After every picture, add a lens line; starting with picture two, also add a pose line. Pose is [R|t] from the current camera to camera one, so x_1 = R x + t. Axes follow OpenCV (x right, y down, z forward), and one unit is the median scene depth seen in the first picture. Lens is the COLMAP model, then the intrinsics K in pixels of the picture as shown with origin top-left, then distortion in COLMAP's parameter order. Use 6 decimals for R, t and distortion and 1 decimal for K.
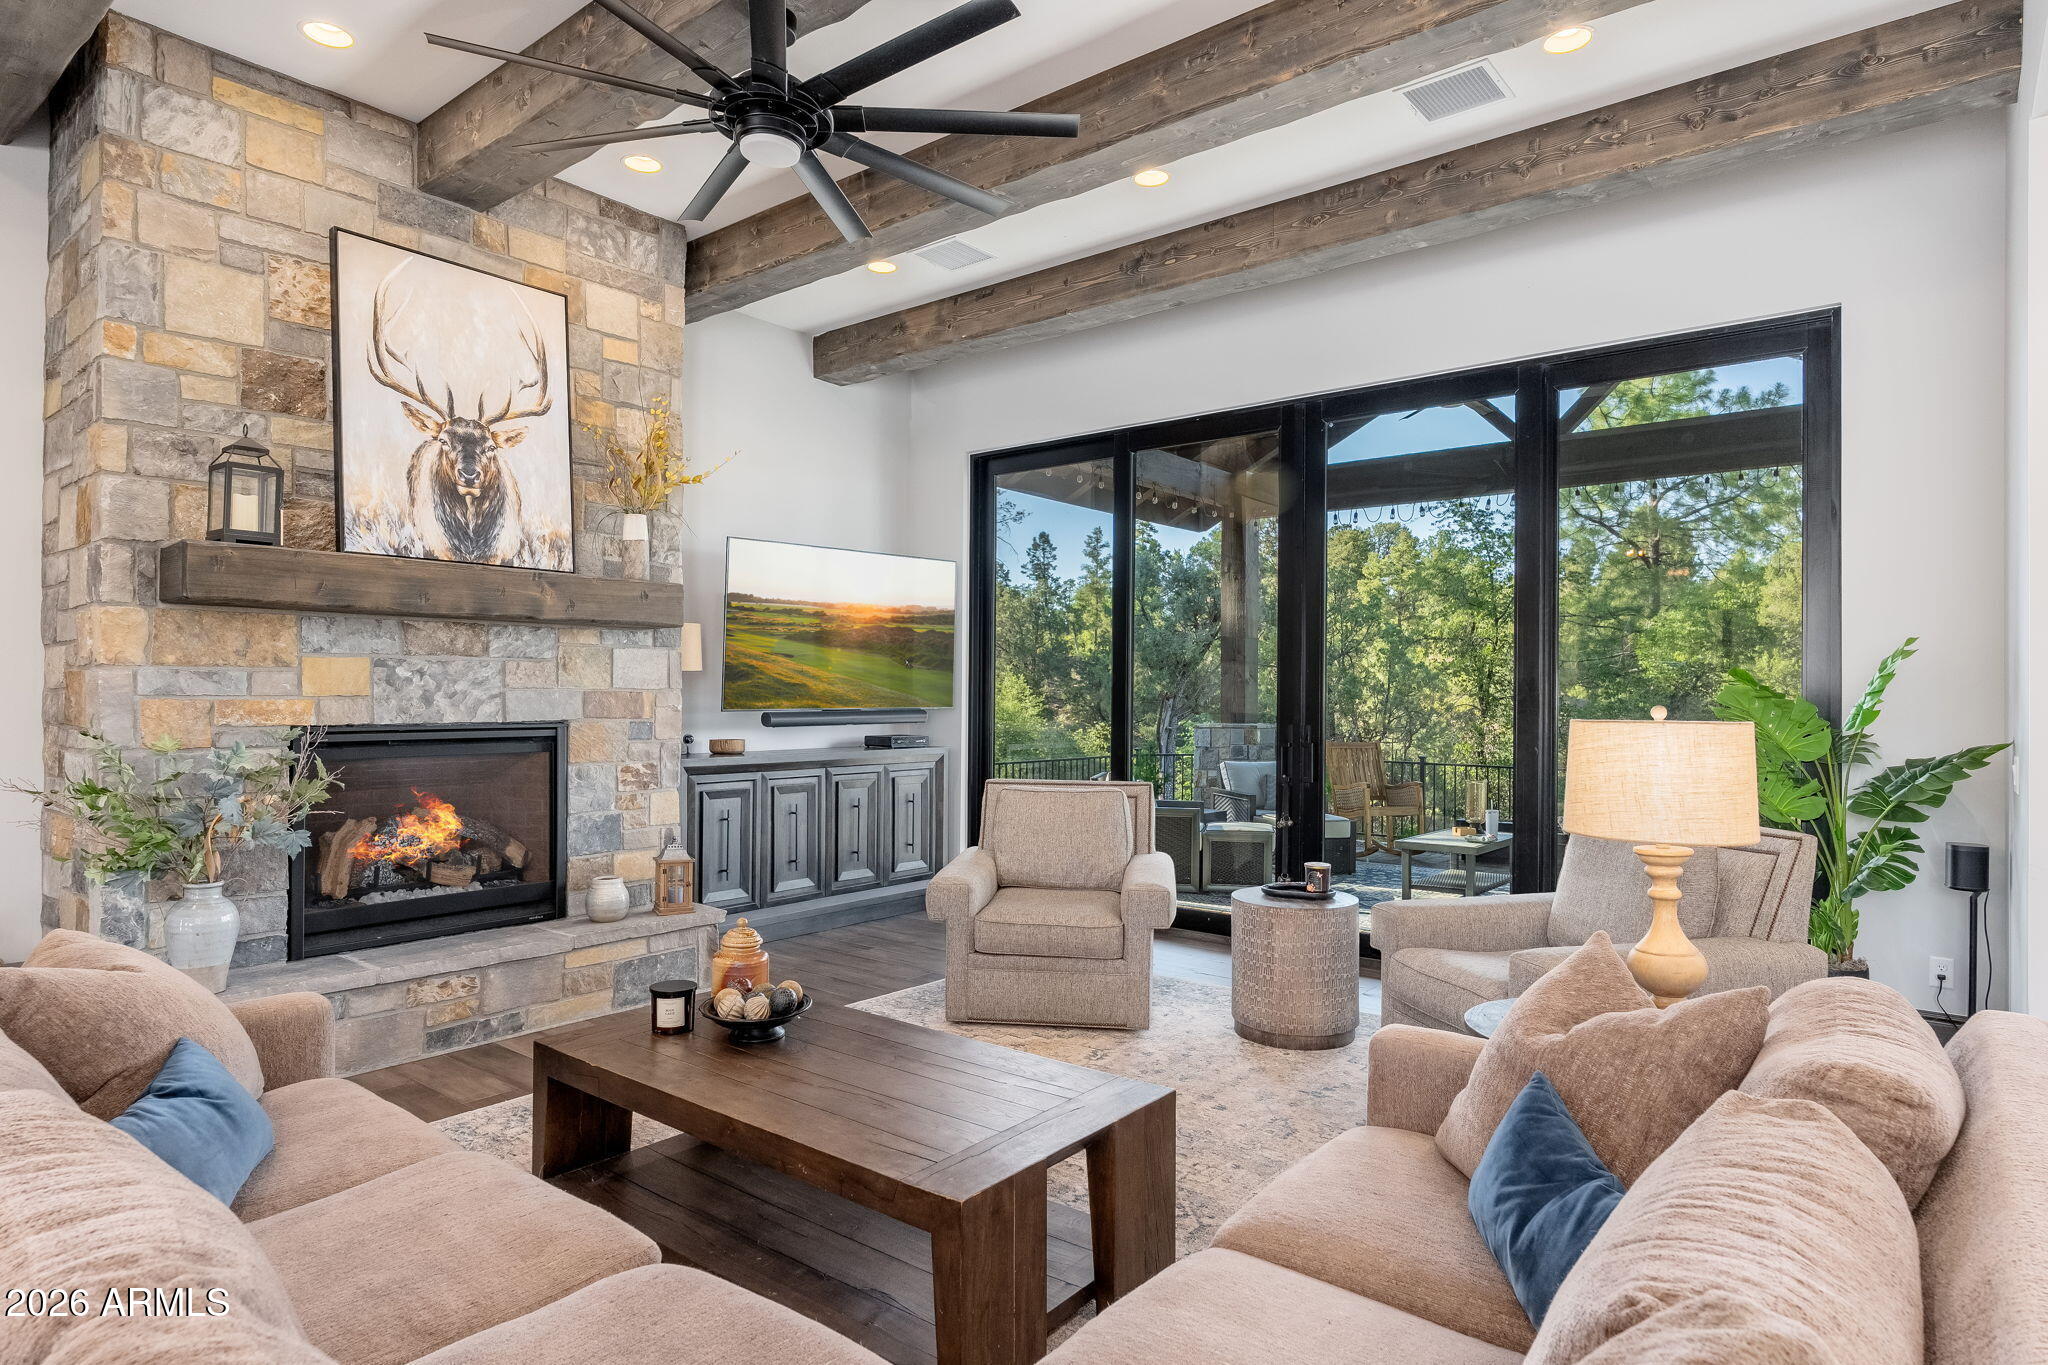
lens RADIAL K [[1088.8, 0, 972.0], [0, 1088.8, 694.1], [0, 0, 1]] dist [-0.004964, 0.001335]
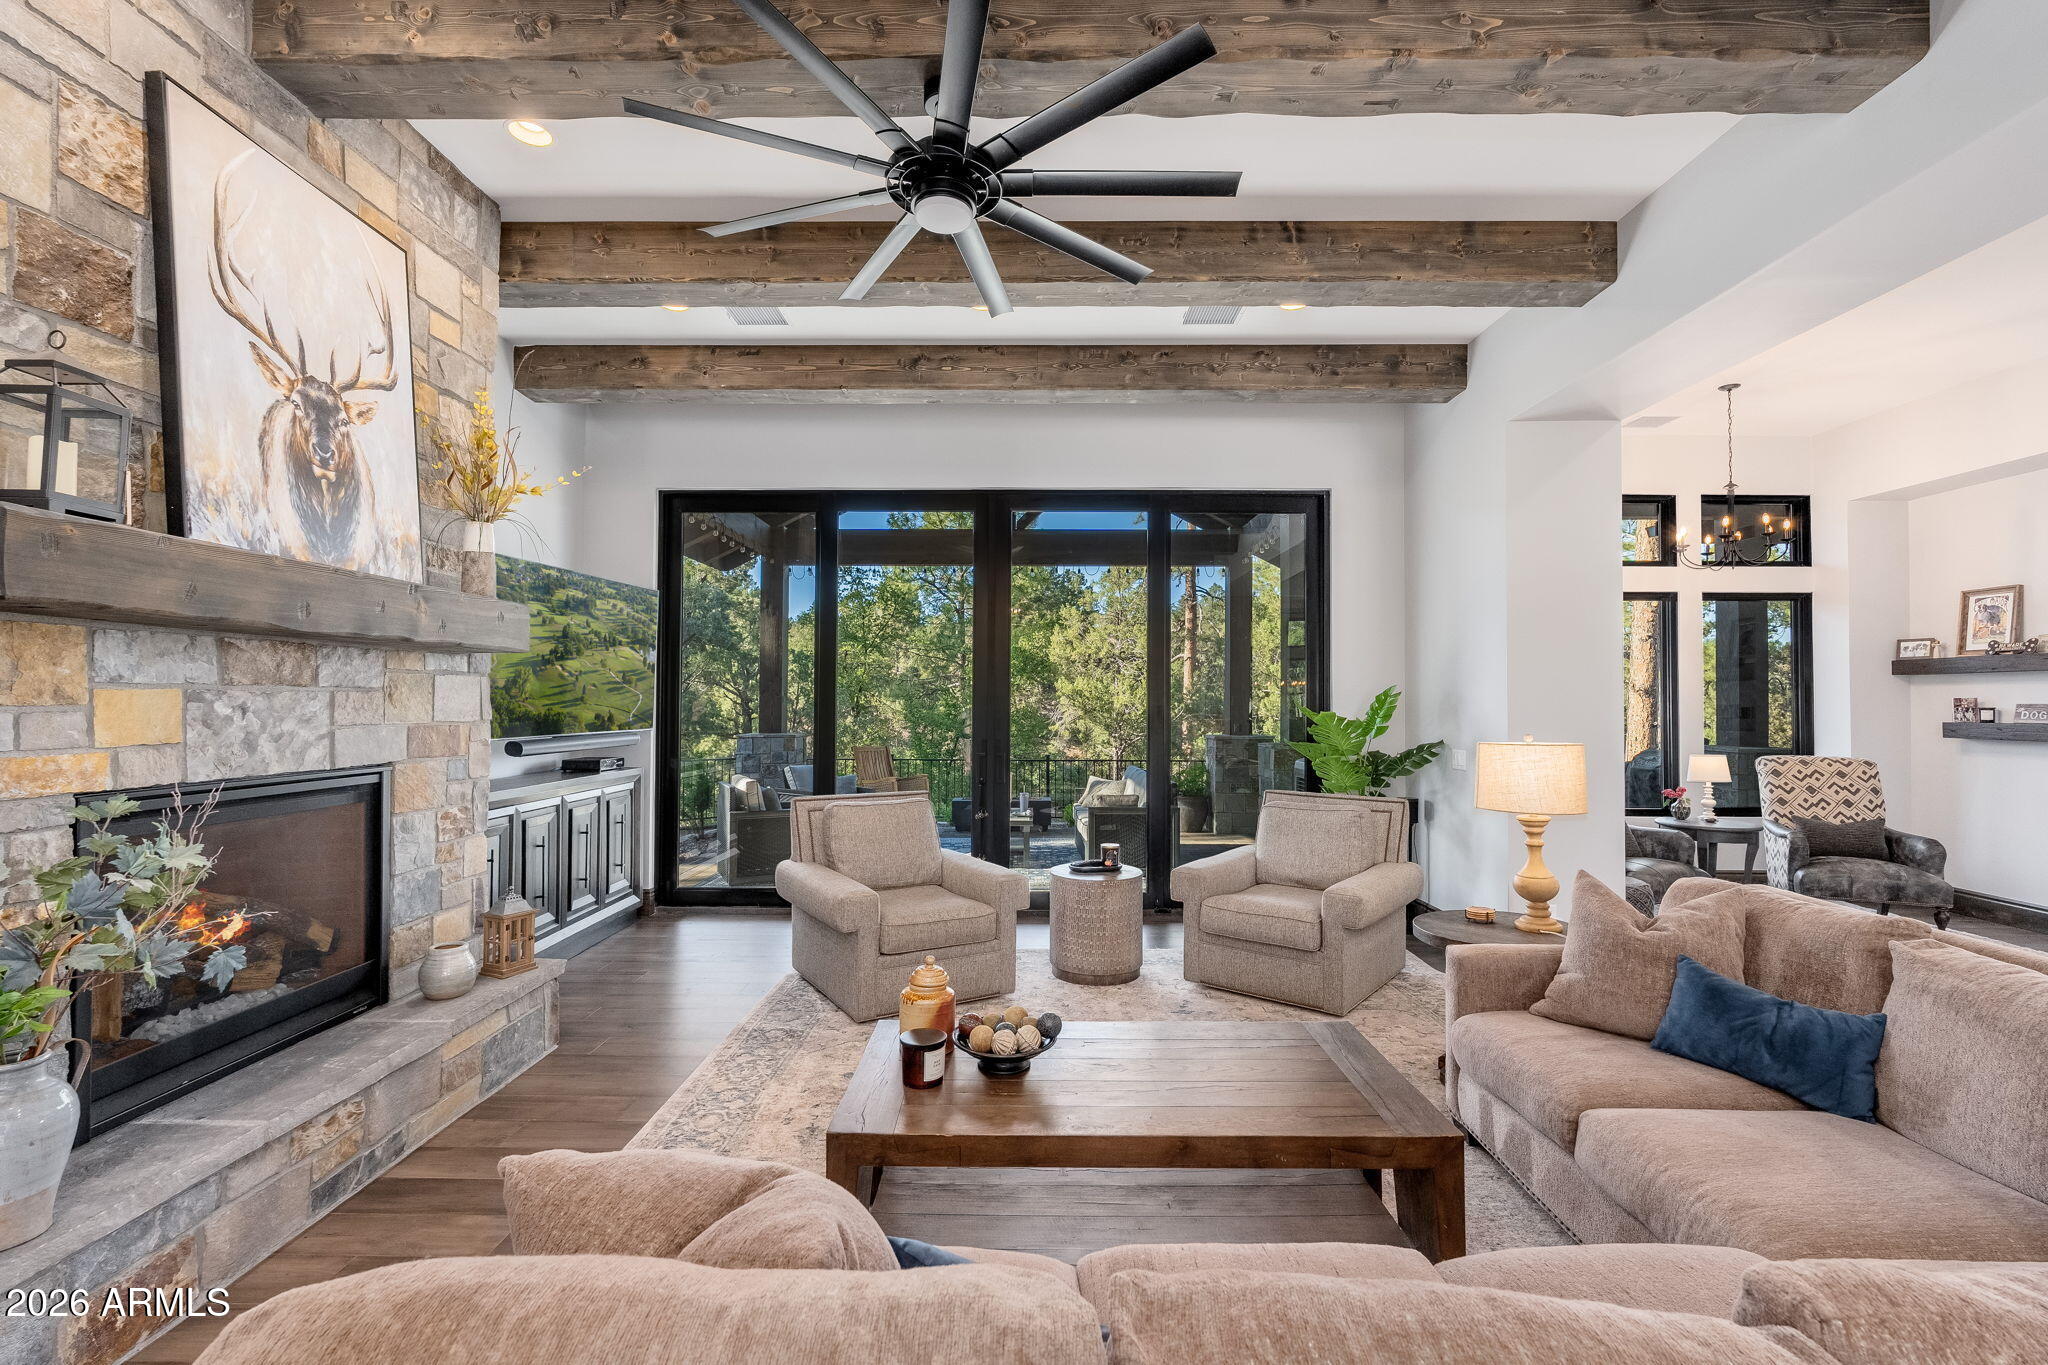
lens RADIAL K [[894.8, 0, 943.8], [0, 894.8, 692.2], [0, 0, 1]] dist [-0.004779, -0.000580]
pose [[0.791360, 0.002170, 0.611347, -0.501256], [0.003805, 0.999957, -0.008475, -0.024055], [-0.611339, 0.009033, 0.791318, 0.229567]]
